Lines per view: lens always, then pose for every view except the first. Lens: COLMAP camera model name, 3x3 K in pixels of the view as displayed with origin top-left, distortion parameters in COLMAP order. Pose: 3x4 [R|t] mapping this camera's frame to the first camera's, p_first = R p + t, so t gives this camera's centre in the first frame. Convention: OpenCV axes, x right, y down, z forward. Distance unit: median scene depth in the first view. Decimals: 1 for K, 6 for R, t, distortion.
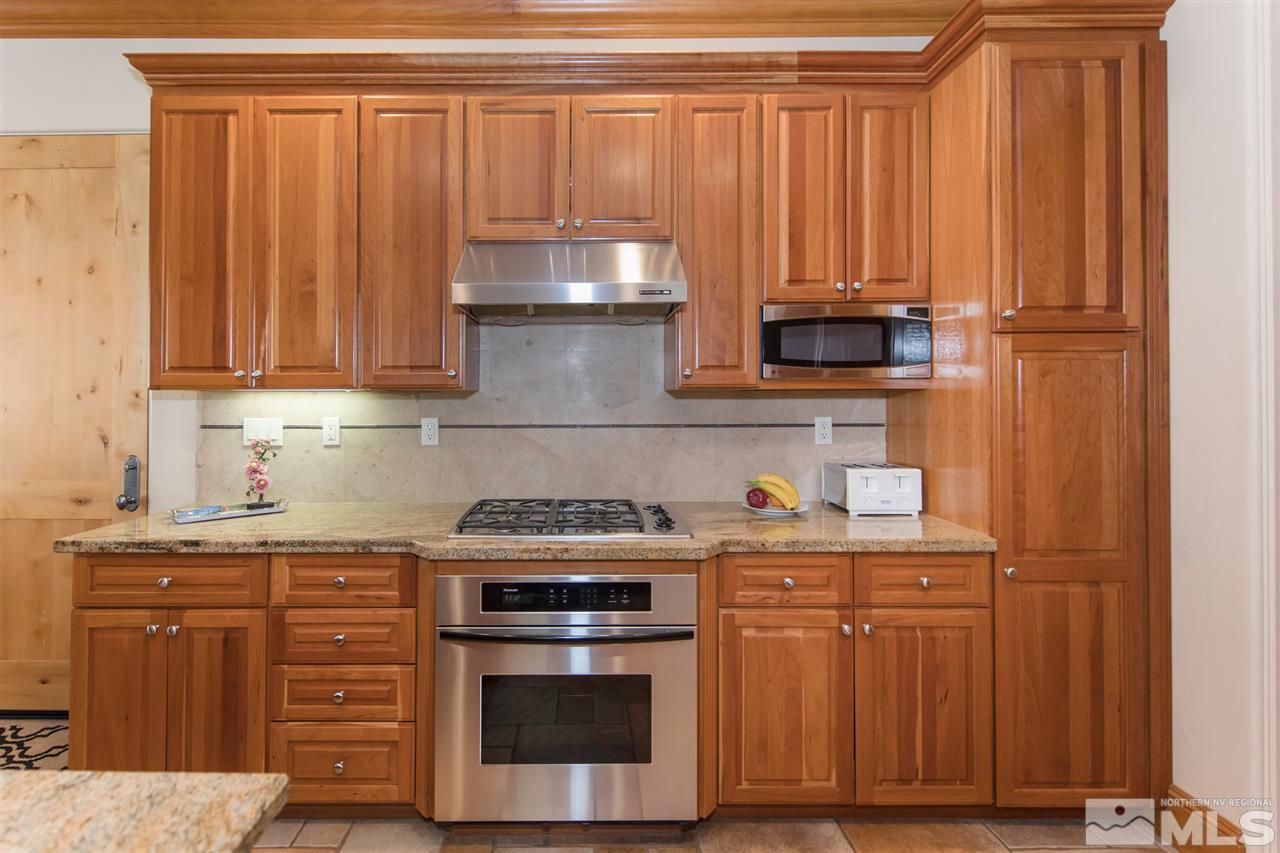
lens RADIAL K [[581.5, 0, 626.7], [0, 581.5, 391.5], [0, 0, 1]] dist [0.003508, 0.000289]
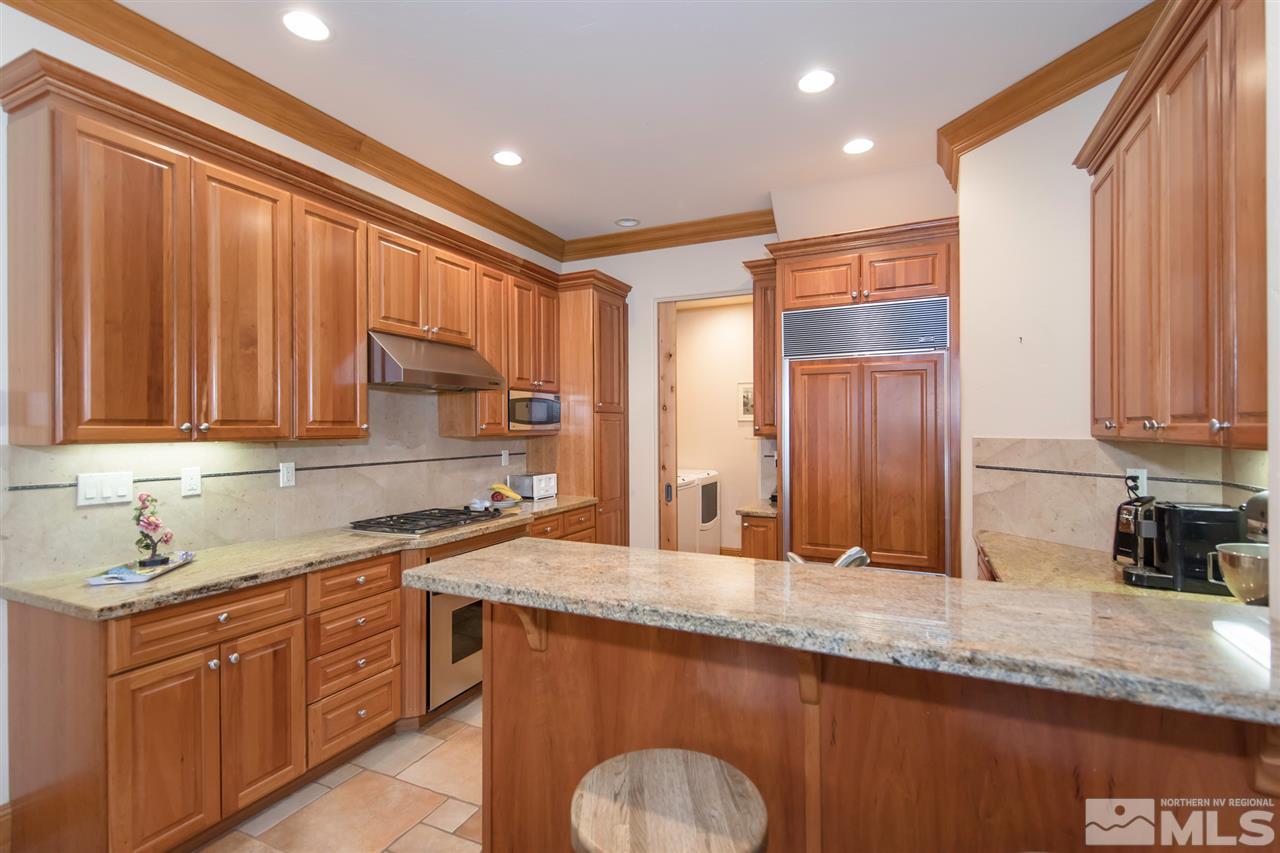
lens RADIAL K [[589.8, 0, 639.2], [0, 589.8, 427.6], [0, 0, 1]] dist [-0.002455, -0.000132]
pose [[0.422769, 0.000501, 0.906237, -1.263461], [-0.005919, 0.999980, 0.002209, -0.036599], [-0.906218, -0.006297, 0.422763, -0.158970]]
